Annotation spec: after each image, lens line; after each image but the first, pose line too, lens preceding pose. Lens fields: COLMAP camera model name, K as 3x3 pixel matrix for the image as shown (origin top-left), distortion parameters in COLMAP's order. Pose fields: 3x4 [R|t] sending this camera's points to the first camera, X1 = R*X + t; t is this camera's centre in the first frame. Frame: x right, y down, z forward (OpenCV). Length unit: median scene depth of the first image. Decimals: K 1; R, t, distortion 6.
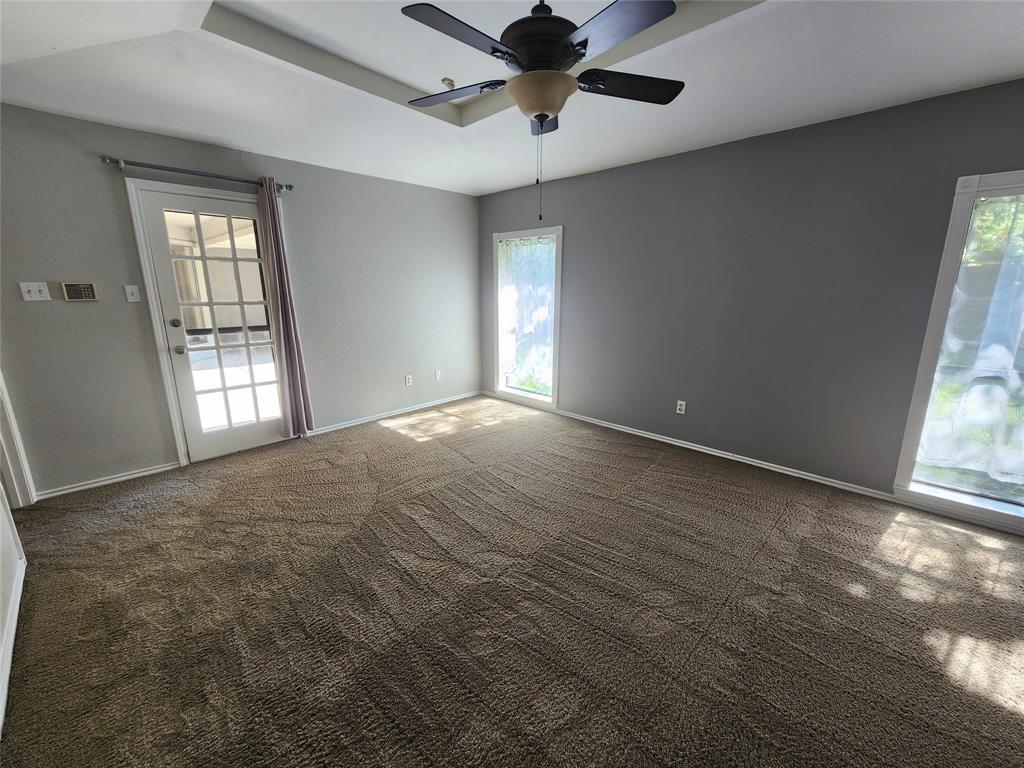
lens RADIAL K [[419.5, 0, 516.4], [0, 419.5, 382.2], [0, 0, 1]] dist [-0.000926, 0.000024]
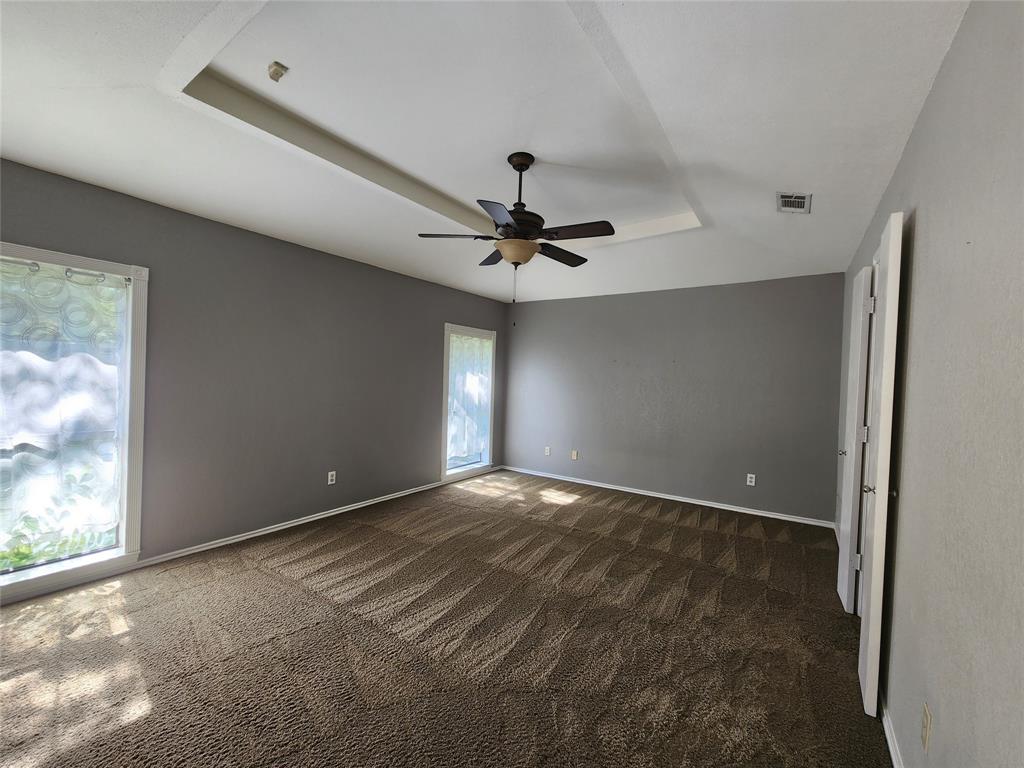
lens RADIAL K [[419.5, 0, 516.2], [0, 419.5, 385.6], [0, 0, 1]] dist [-0.000926, 0.000024]
pose [[-0.165813, -0.024998, 0.985840, -0.696835], [0.190981, 0.979939, 0.056970, -0.134771], [-0.967488, 0.197723, -0.157712, 0.637517]]
